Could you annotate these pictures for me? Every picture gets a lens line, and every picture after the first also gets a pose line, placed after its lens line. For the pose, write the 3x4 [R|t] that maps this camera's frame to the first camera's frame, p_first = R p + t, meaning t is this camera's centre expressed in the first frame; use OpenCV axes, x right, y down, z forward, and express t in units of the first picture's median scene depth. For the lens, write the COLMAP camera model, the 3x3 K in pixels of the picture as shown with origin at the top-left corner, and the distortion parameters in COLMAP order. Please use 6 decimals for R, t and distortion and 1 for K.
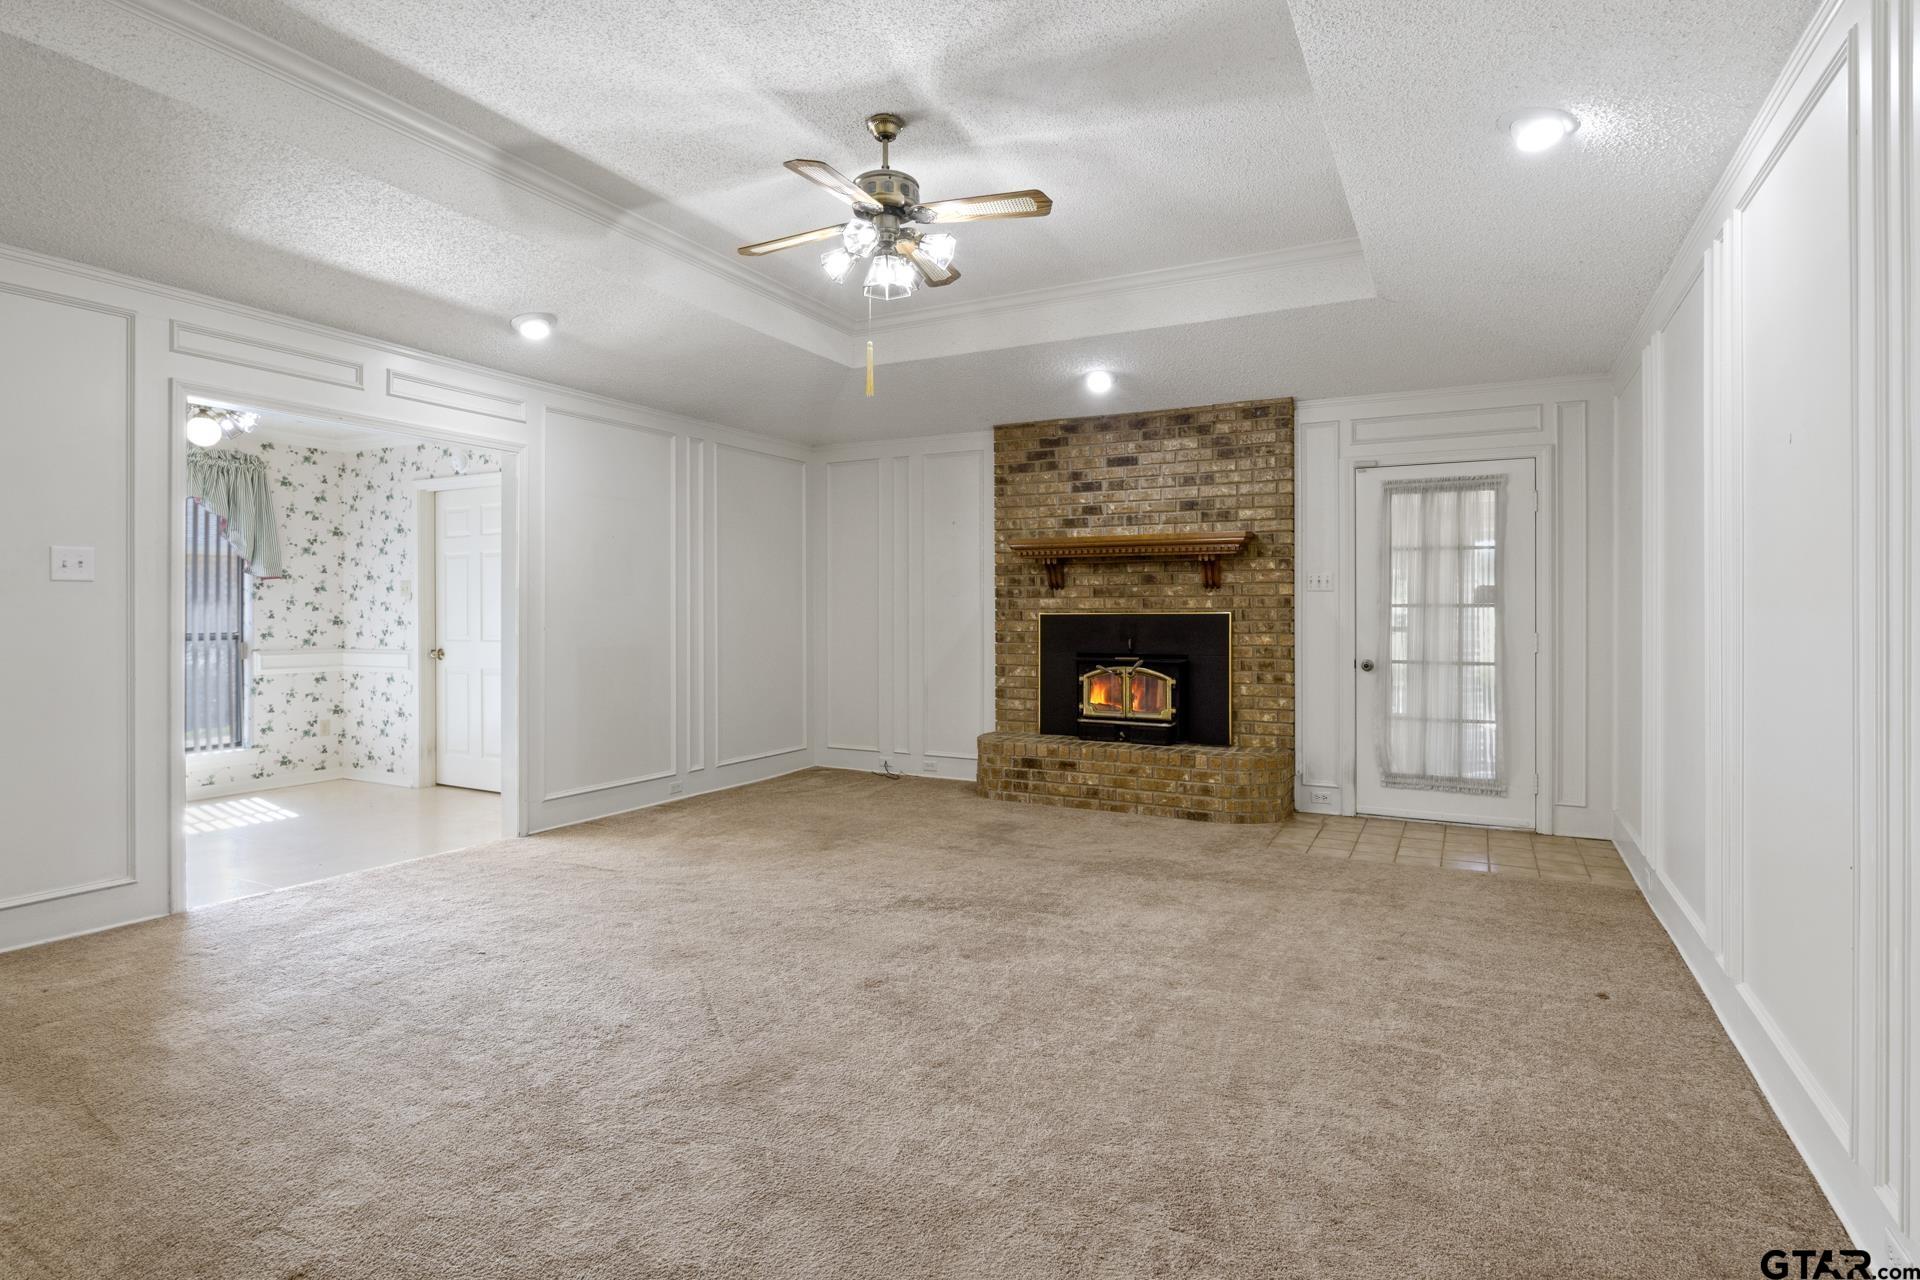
lens RADIAL K [[982.4, 0, 965.6], [0, 982.4, 609.5], [0, 0, 1]] dist [-0.005394, 0.001375]
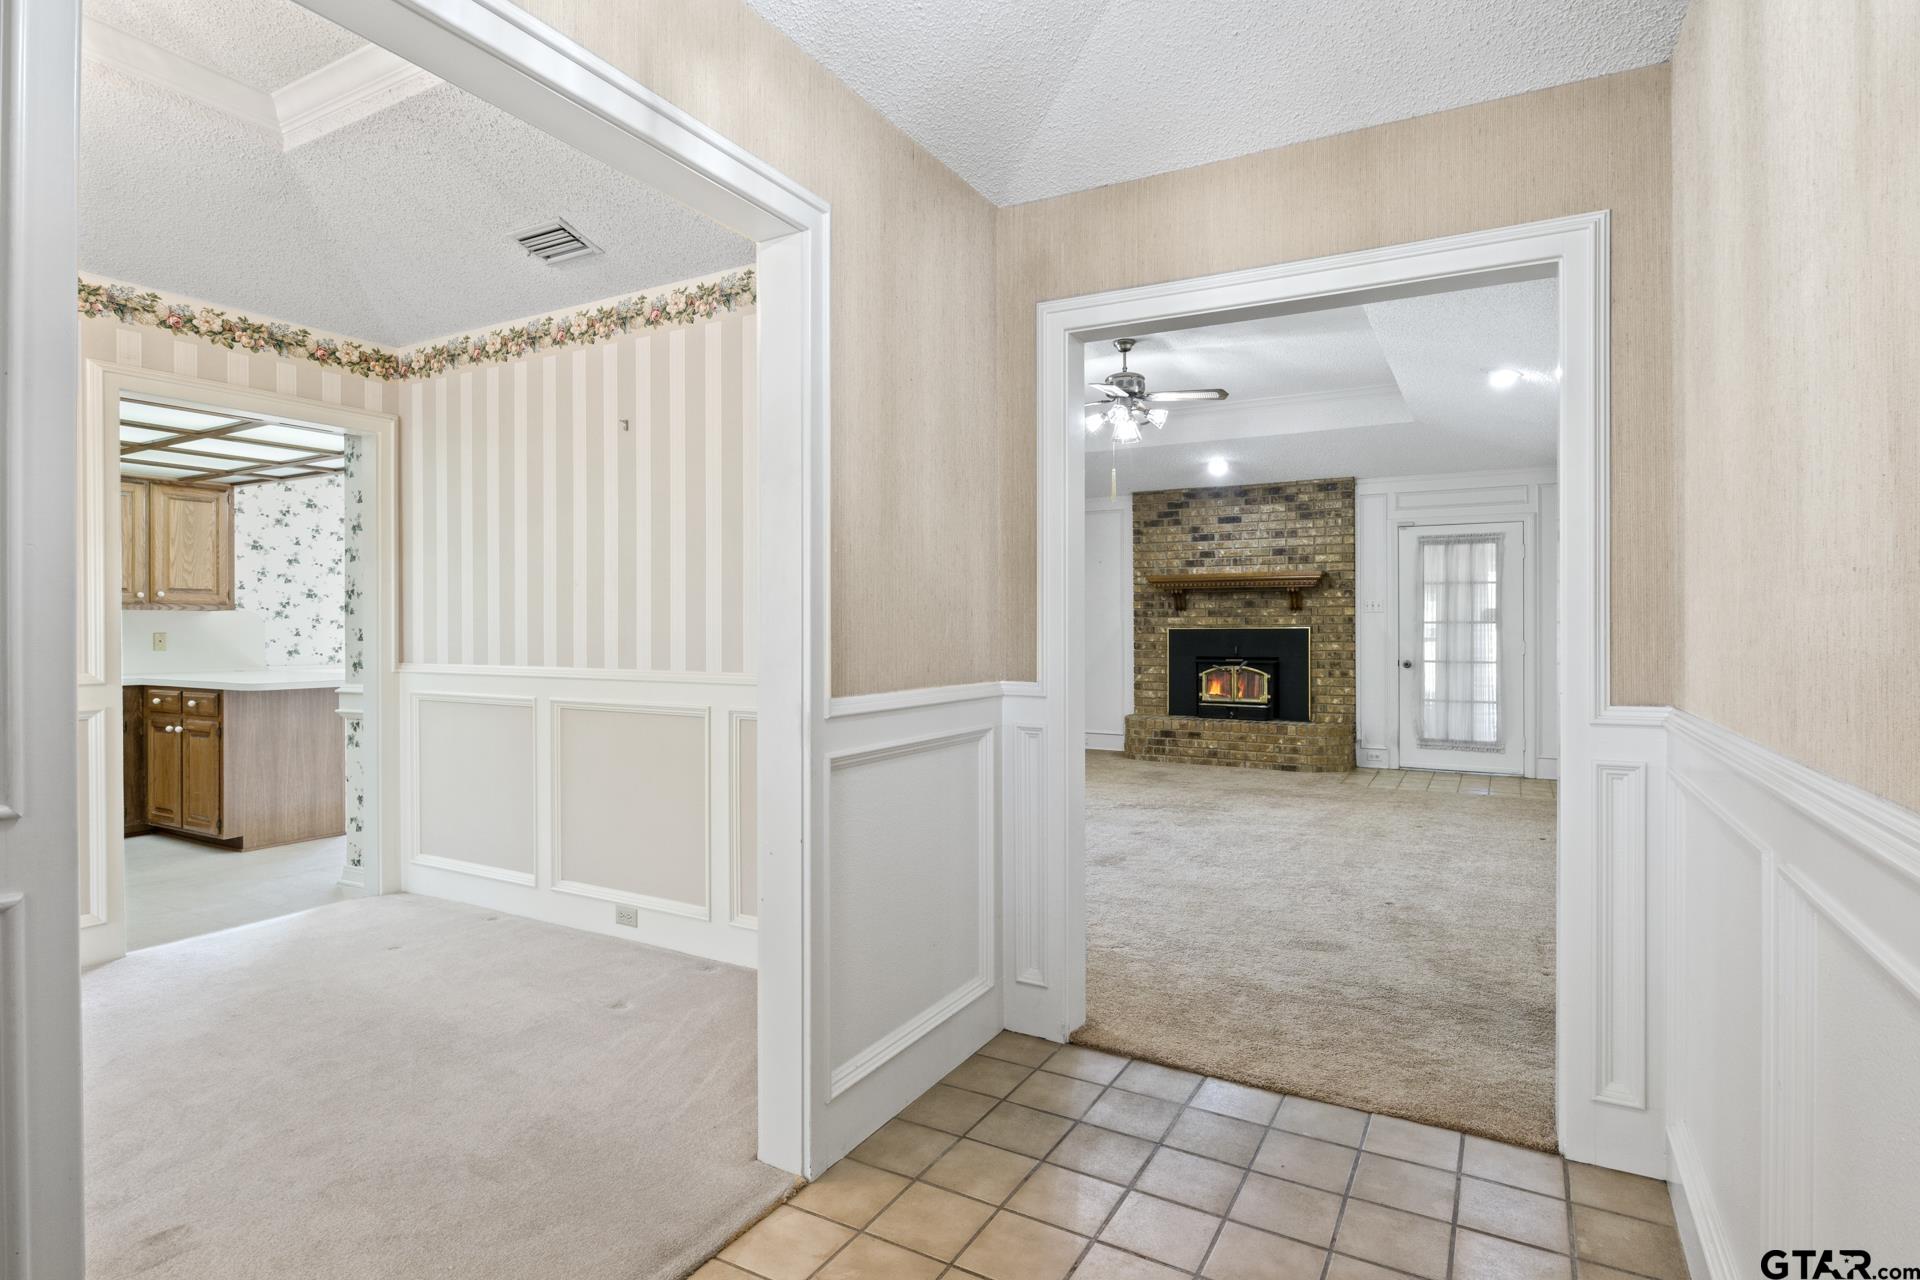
lens RADIAL K [[982.4, 0, 967.4], [0, 982.4, 626.3], [0, 0, 1]] dist [-0.005394, 0.001375]
pose [[0.999674, -0.002944, -0.025375, -0.186356], [0.003026, 0.999990, 0.003198, -0.004577], [0.025366, -0.003274, 0.999673, -0.426256]]
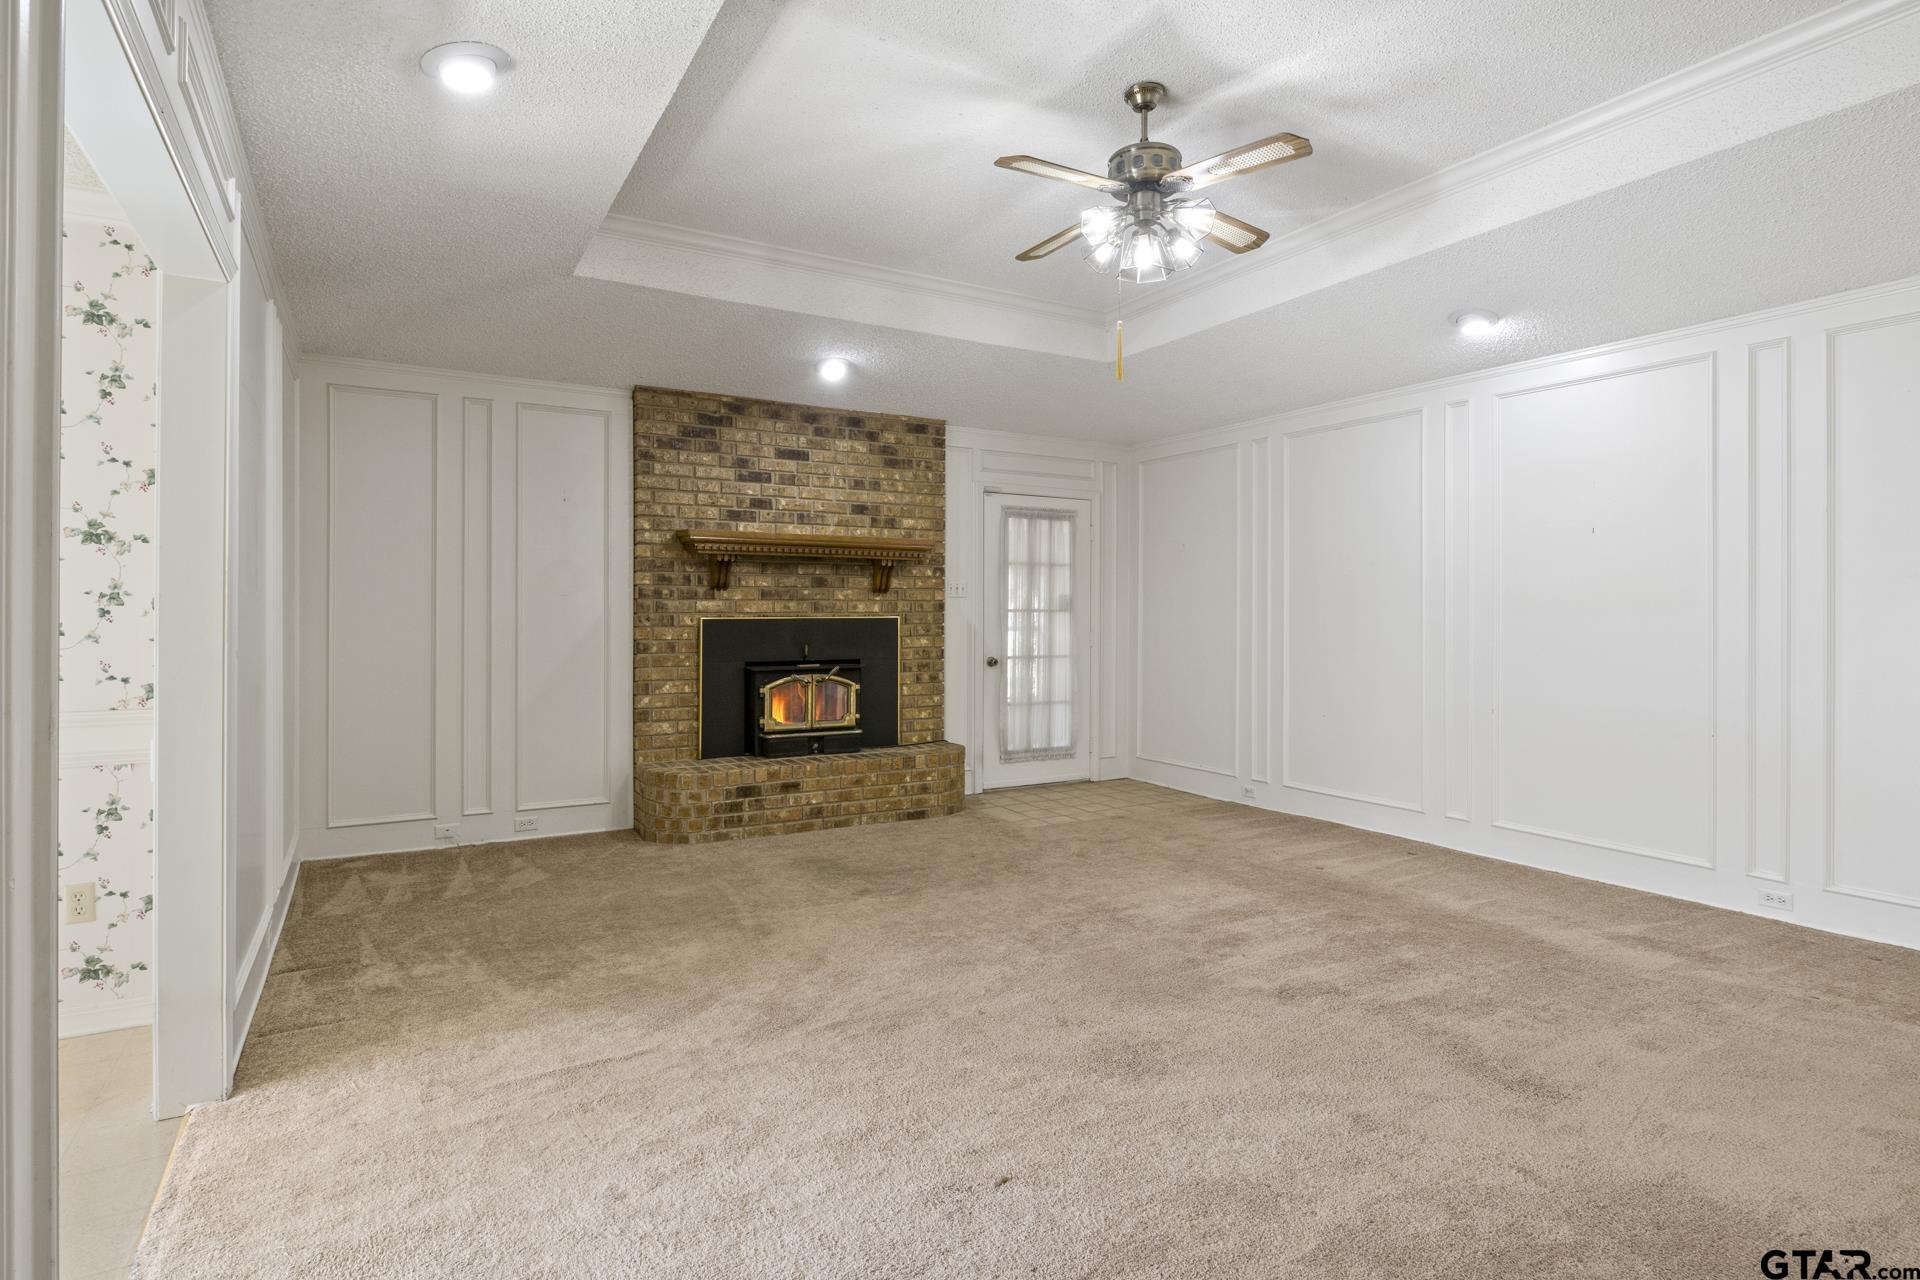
lens RADIAL K [[982.4, 0, 947.2], [0, 982.4, 615.3], [0, 0, 1]] dist [-0.005394, 0.001375]
pose [[0.536482, -0.001142, 0.843911, -0.568743], [-0.002864, 0.999991, 0.003174, -0.001796], [-0.843907, -0.004120, 0.536474, 0.389729]]
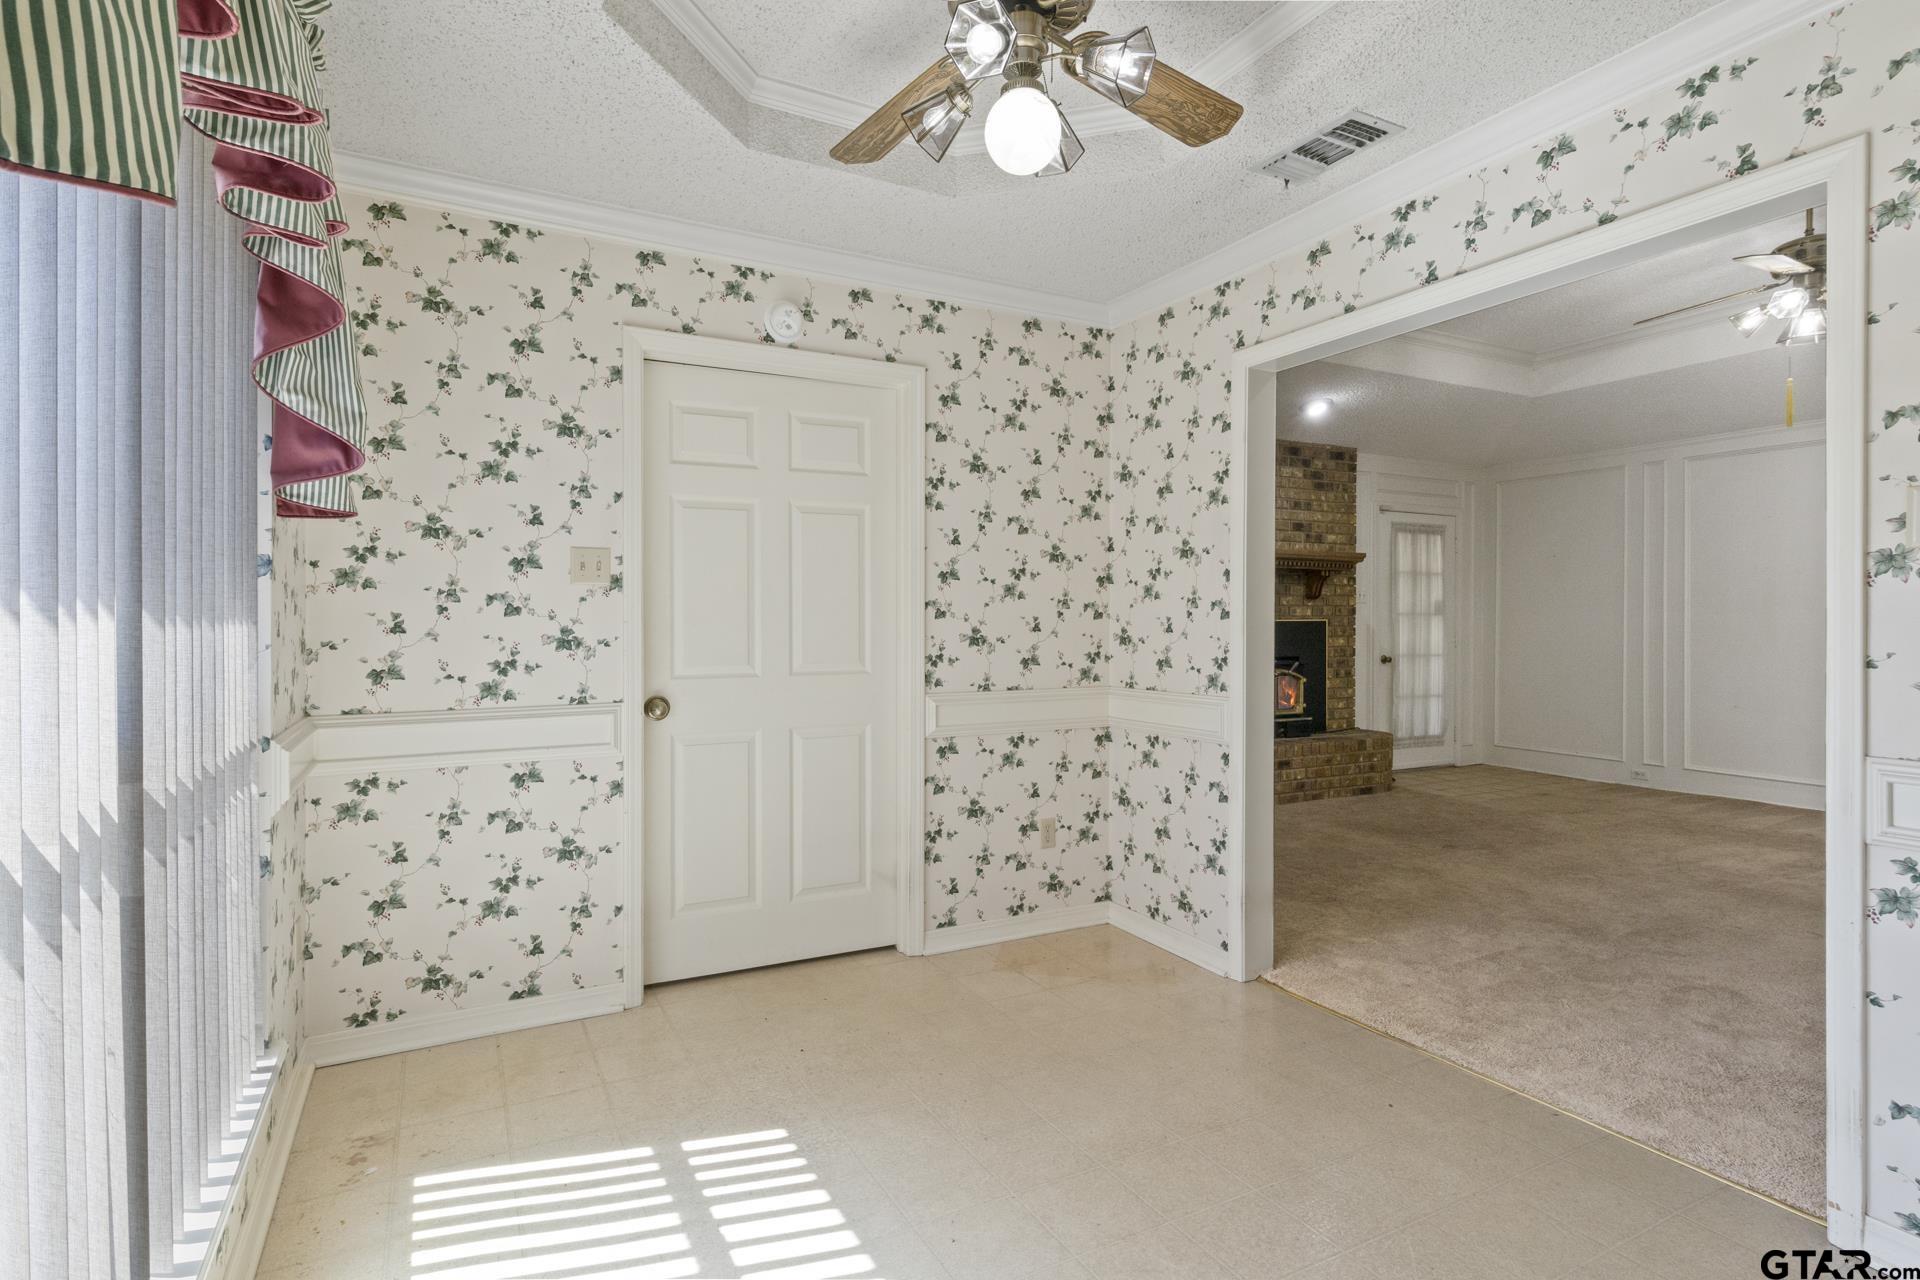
lens RADIAL K [[982.4, 0, 965.5], [0, 982.4, 616.6], [0, 0, 1]] dist [-0.005394, 0.001375]
pose [[0.553656, 0.002731, 0.832741, -0.946602], [-0.001779, 0.999996, -0.002097, 0.002564], [-0.832744, -0.000321, 0.553658, 0.689925]]
